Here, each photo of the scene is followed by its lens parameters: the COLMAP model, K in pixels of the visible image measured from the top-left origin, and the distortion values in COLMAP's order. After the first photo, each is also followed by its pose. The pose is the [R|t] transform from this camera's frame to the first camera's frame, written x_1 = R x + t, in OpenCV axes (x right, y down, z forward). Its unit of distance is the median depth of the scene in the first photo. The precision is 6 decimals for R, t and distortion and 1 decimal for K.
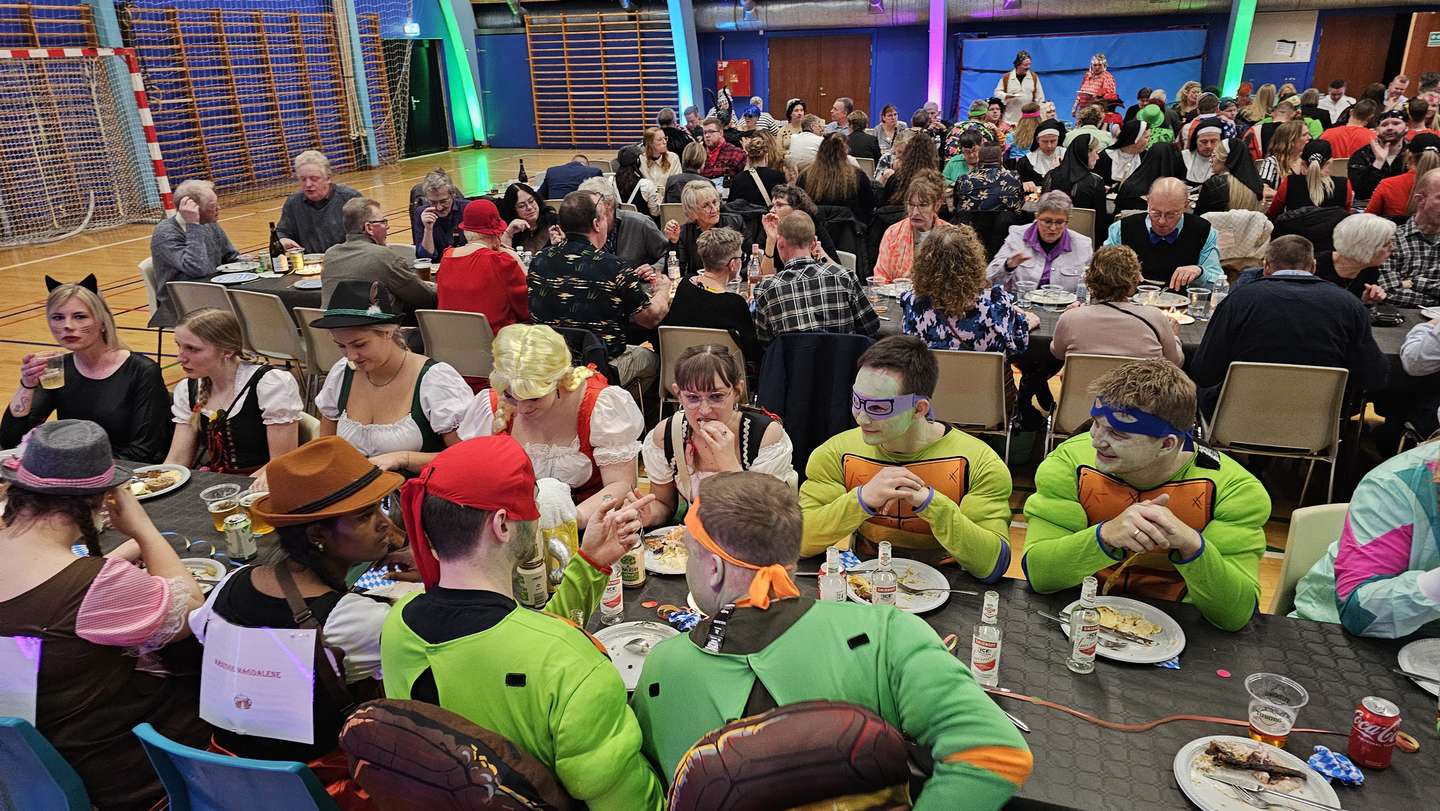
lens RADIAL K [[966.1, 0, 725.5], [0, 966.1, 409.6], [0, 0, 1]] dist [0.068549, -0.066101]
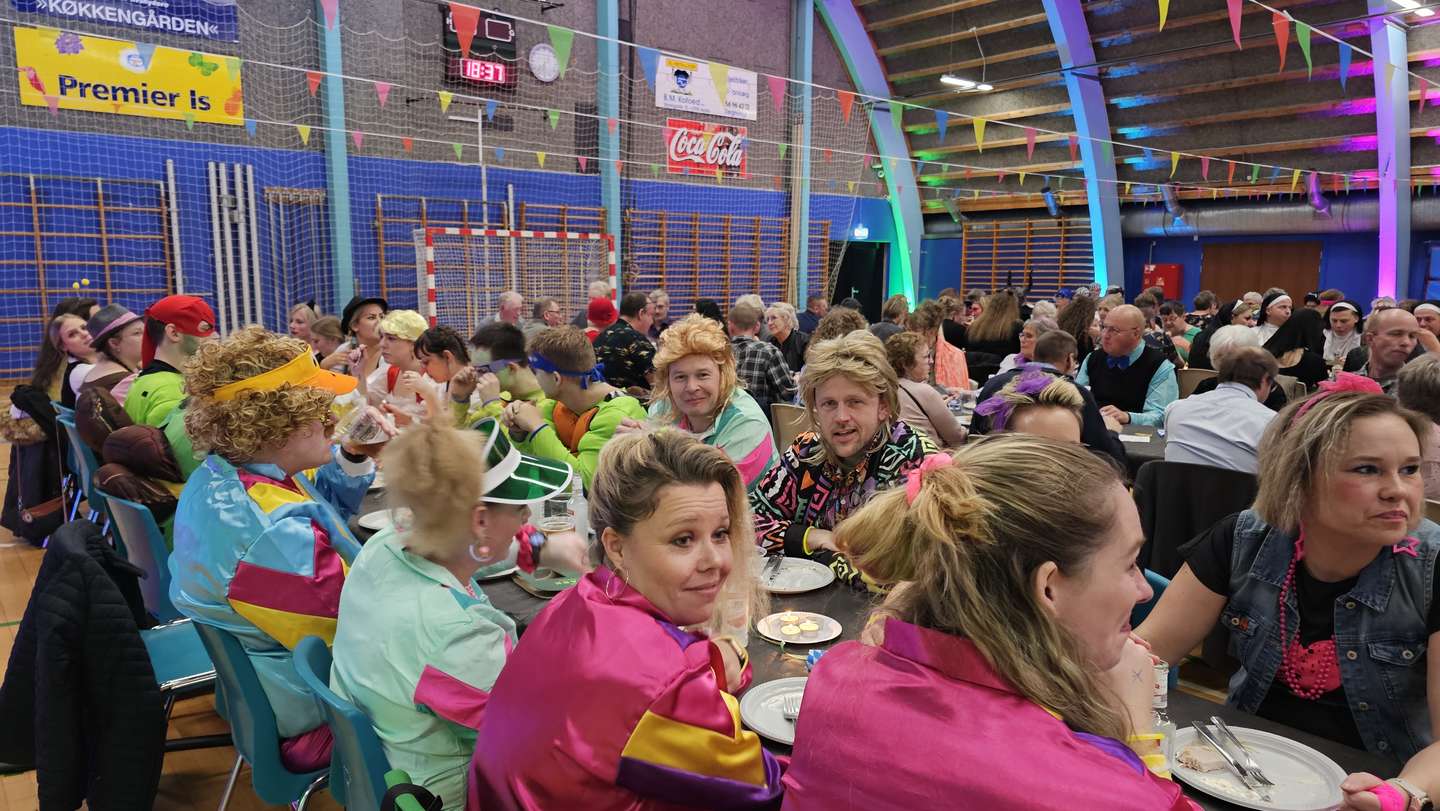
lens RADIAL K [[966.1, 0, 725.5], [0, 966.1, 409.6], [0, 0, 1]] dist [0.068549, -0.066101]
pose [[0.863557, 0.104171, -0.493375, 0.135317], [-0.203885, 0.967015, -0.152685, 0.025920], [0.461195, 0.232444, 0.856311, -0.018108]]
